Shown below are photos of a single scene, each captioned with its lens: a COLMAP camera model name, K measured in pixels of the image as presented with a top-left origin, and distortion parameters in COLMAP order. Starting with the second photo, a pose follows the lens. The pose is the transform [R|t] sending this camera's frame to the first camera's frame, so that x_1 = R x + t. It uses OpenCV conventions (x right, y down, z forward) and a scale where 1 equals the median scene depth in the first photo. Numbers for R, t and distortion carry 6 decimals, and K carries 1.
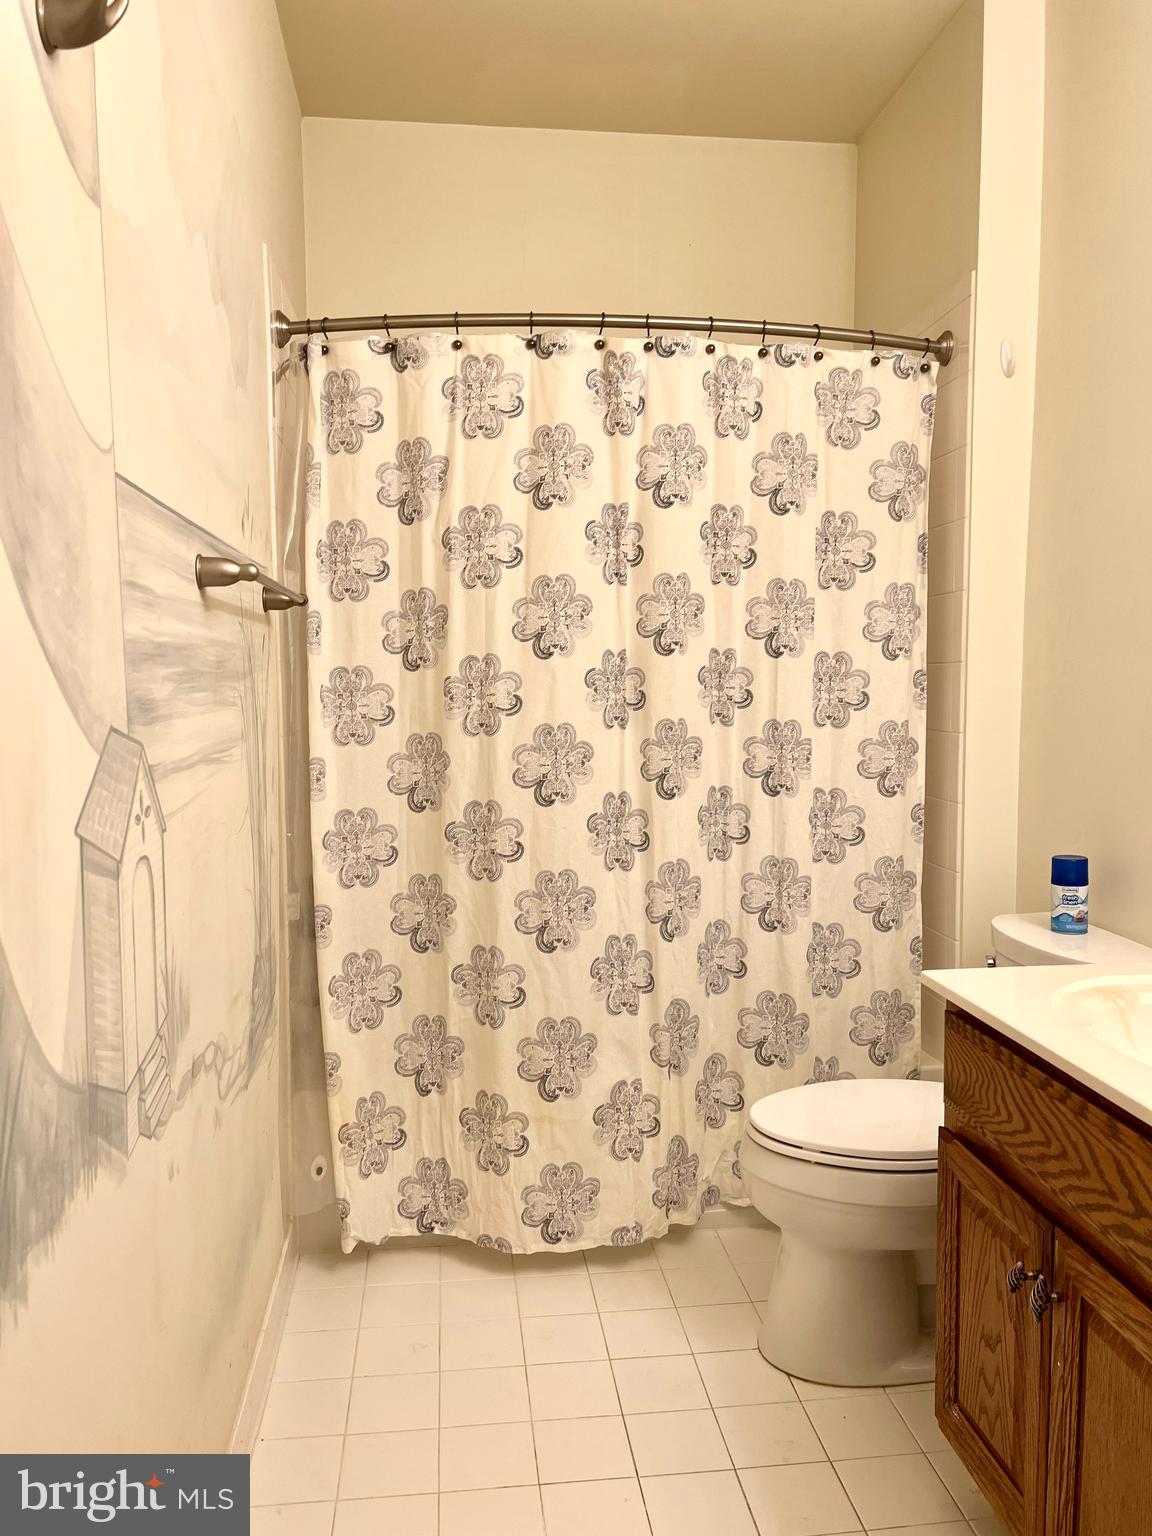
lens RADIAL K [[1150.5, 0, 587.0], [0, 1150.5, 779.5], [0, 0, 1]] dist [0.027307, -0.032559]
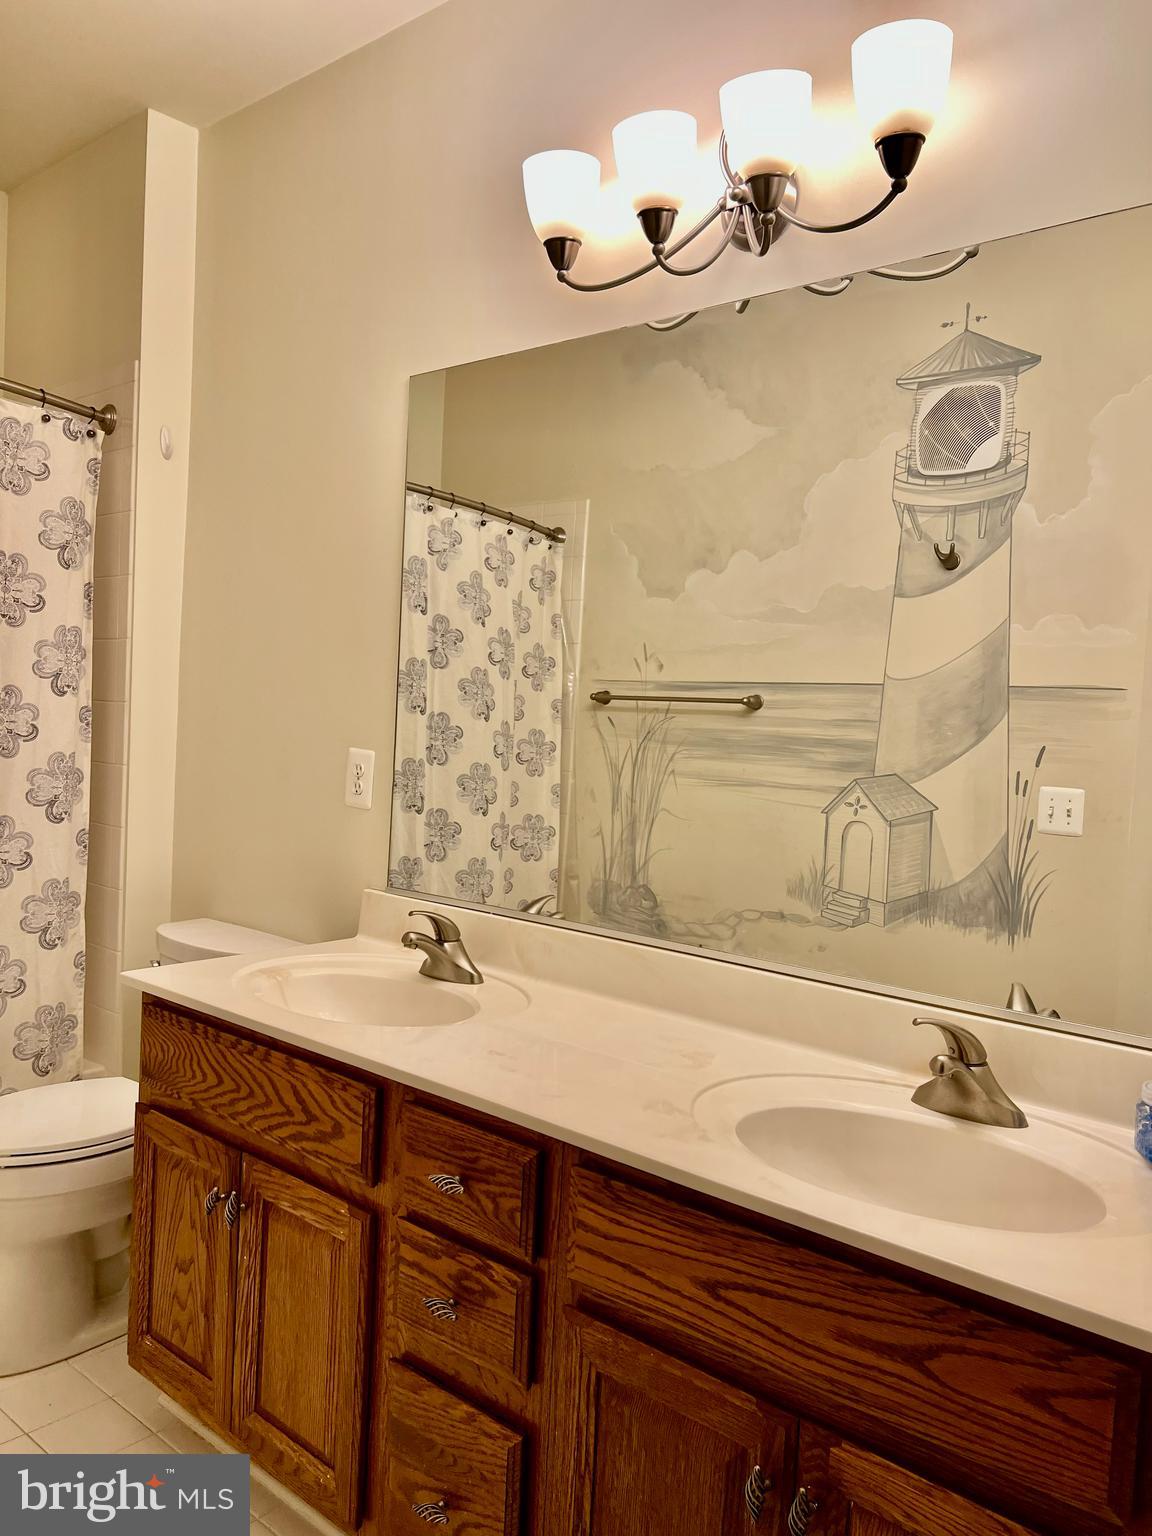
lens RADIAL K [[1150.5, 0, 575.2], [0, 1150.5, 769.4], [0, 0, 1]] dist [0.027307, -0.032559]
pose [[0.733048, 0.015535, 0.680000, -0.117615], [0.003268, 0.999647, -0.026360, -0.004905], [-0.680169, 0.021546, 0.732738, -0.120204]]
